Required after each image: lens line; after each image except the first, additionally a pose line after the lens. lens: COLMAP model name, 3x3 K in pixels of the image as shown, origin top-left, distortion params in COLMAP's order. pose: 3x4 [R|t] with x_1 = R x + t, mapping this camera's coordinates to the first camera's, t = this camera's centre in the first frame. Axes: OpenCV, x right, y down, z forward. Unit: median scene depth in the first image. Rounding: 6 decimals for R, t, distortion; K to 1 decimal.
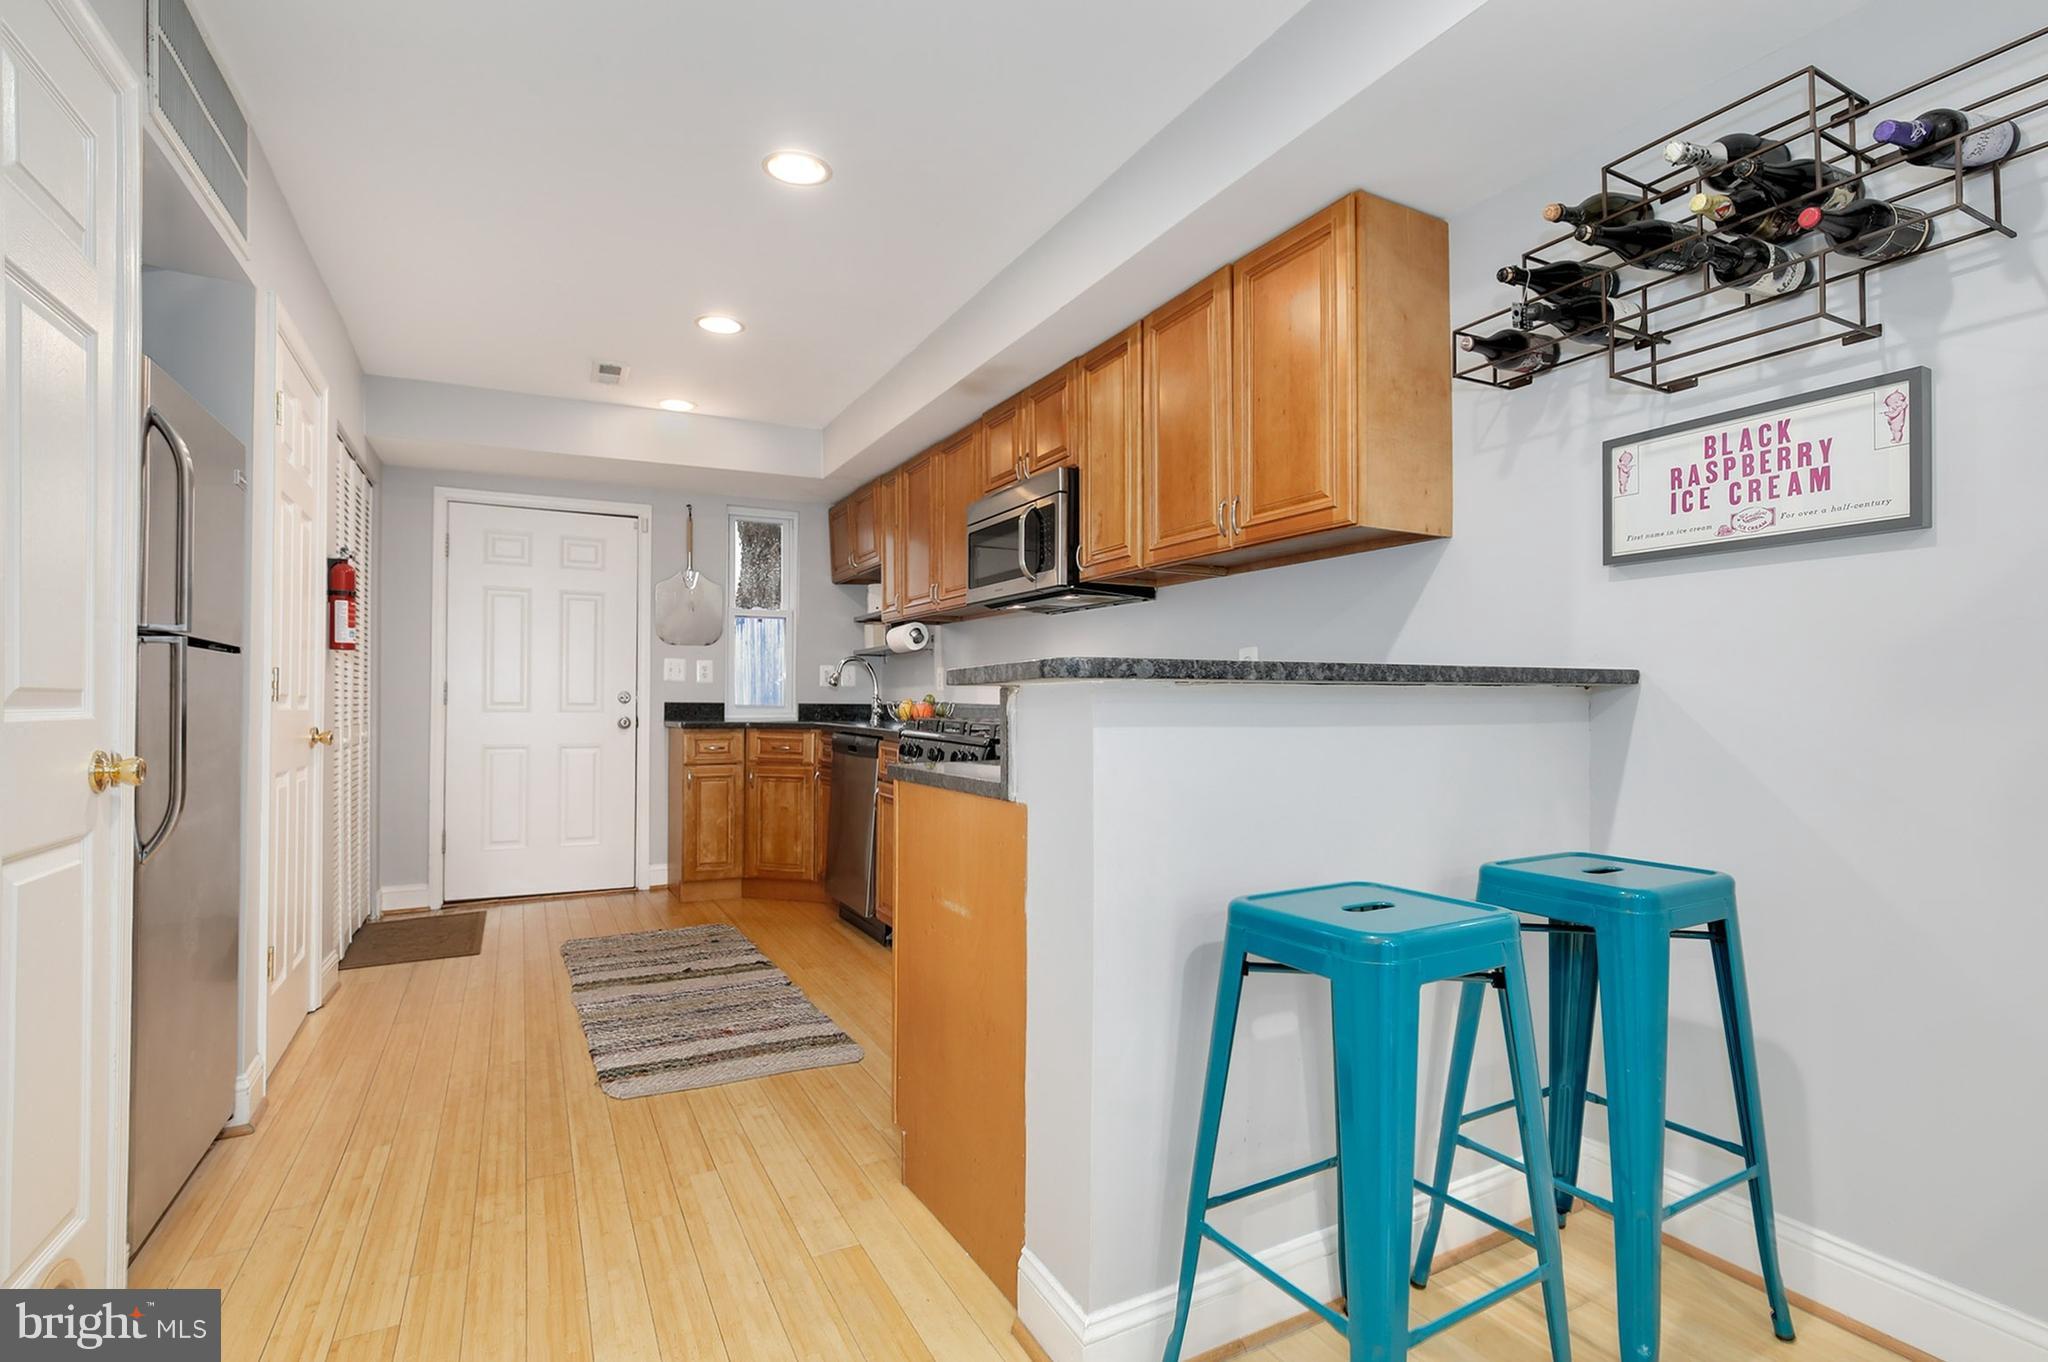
lens RADIAL K [[963.6, 0, 1020.5], [0, 963.6, 699.0], [0, 0, 1]] dist [-0.038590, 0.007727]
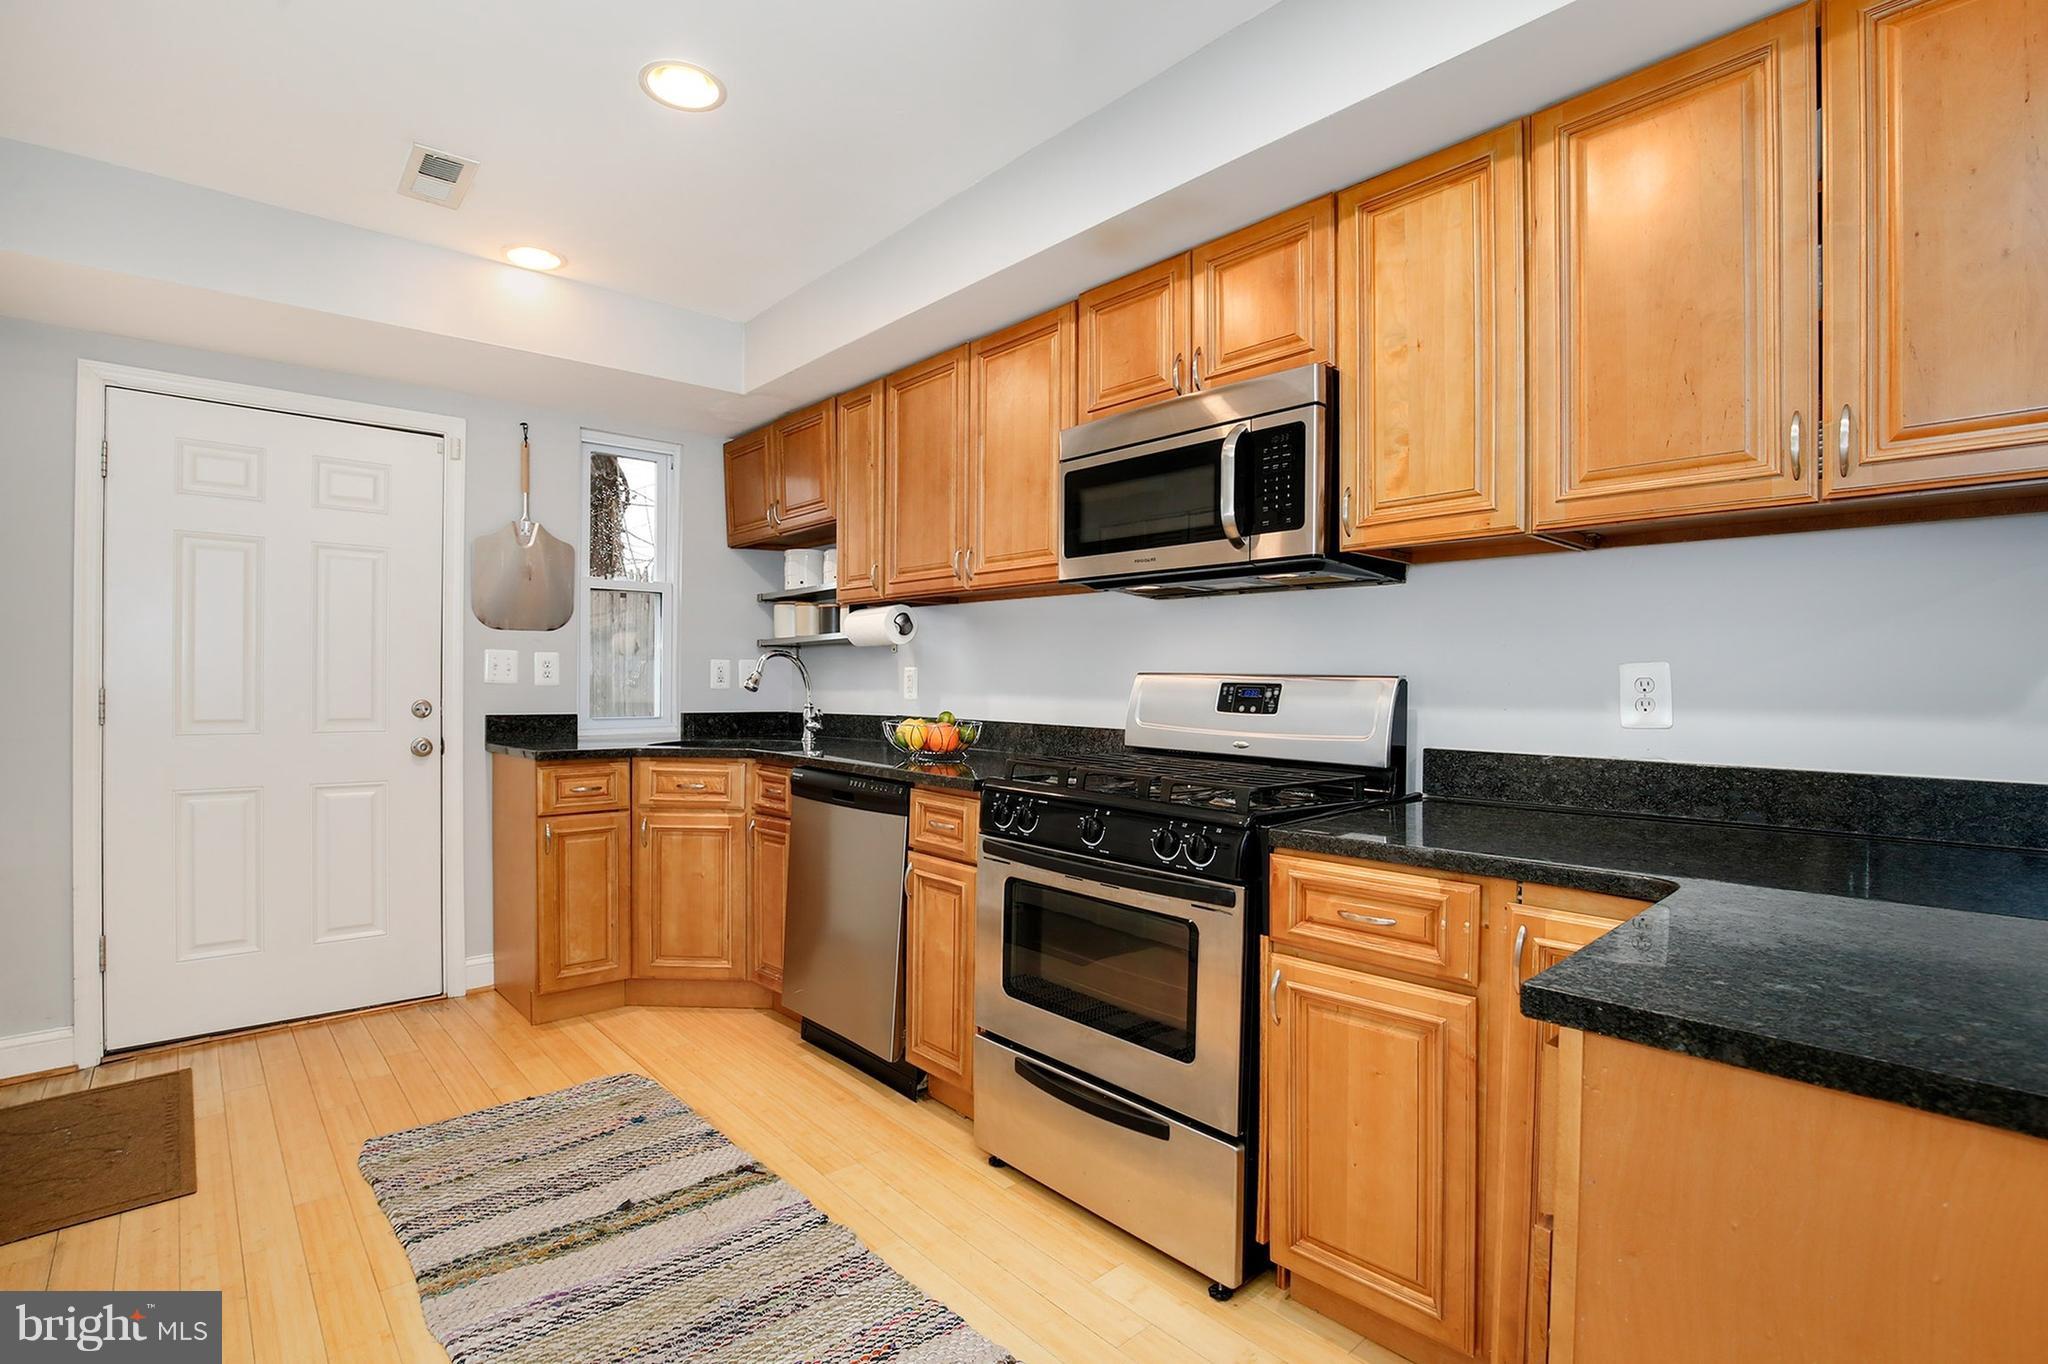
lens RADIAL K [[963.6, 0, 1014.0], [0, 963.6, 689.9], [0, 0, 1]] dist [-0.038590, 0.007727]
pose [[0.970419, -0.001101, 0.241426, -0.242360], [-0.001881, 0.999925, 0.012119, -0.032165], [-0.241421, -0.012214, 0.970344, 0.368100]]
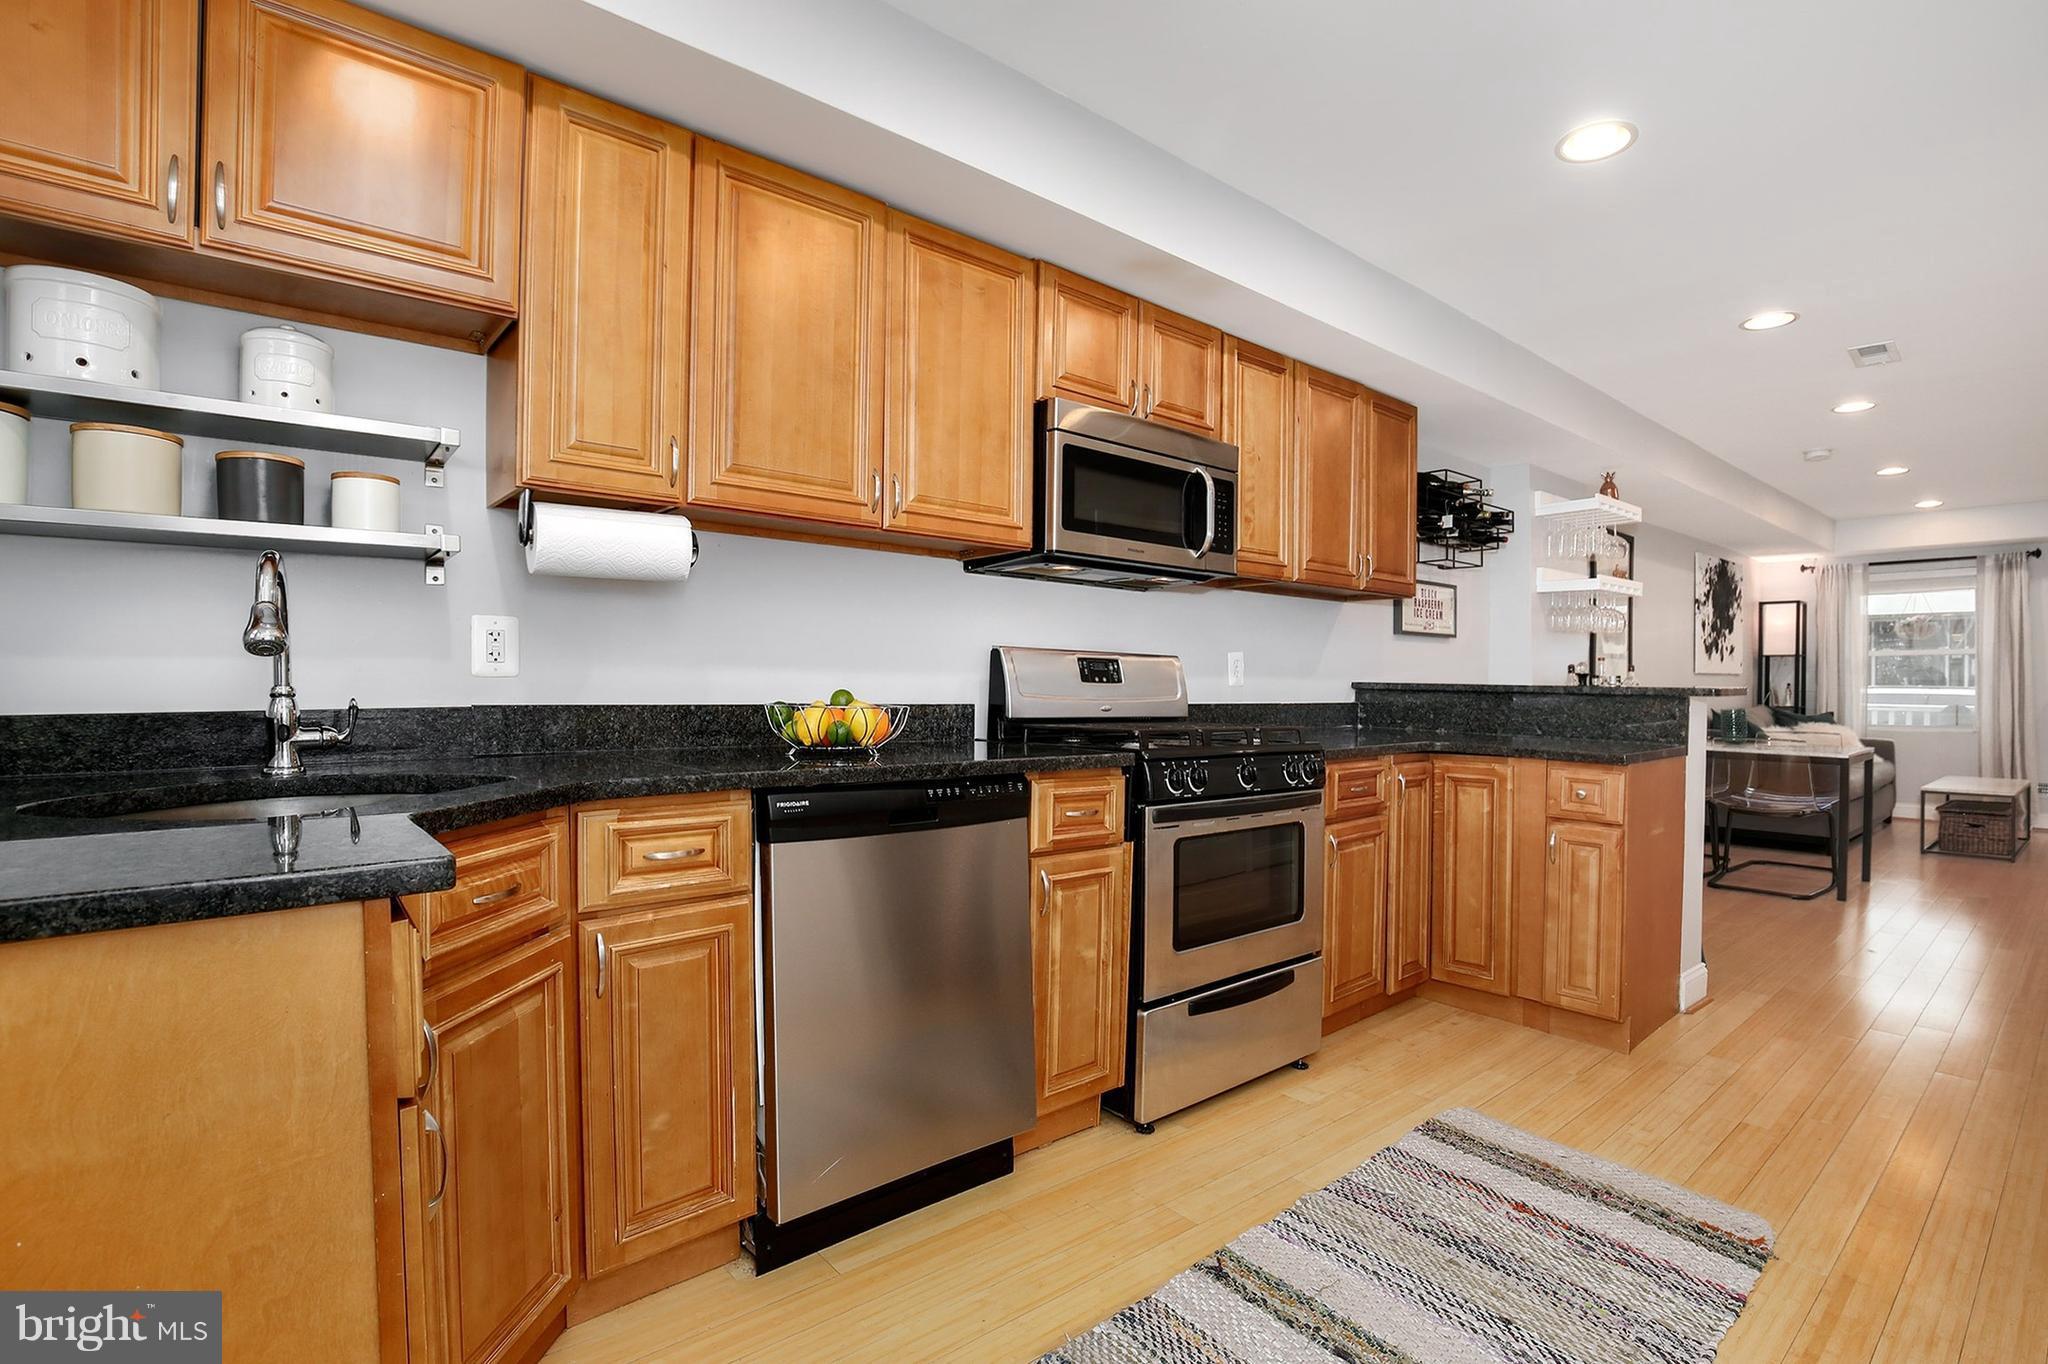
lens RADIAL K [[963.6, 0, 1026.7], [0, 963.6, 687.0], [0, 0, 1]] dist [-0.038590, 0.007727]
pose [[-0.218815, -0.012251, 0.975689, -0.674106], [-0.012930, 0.999870, 0.009655, -0.013491], [-0.975681, -0.010503, -0.218945, 1.150653]]
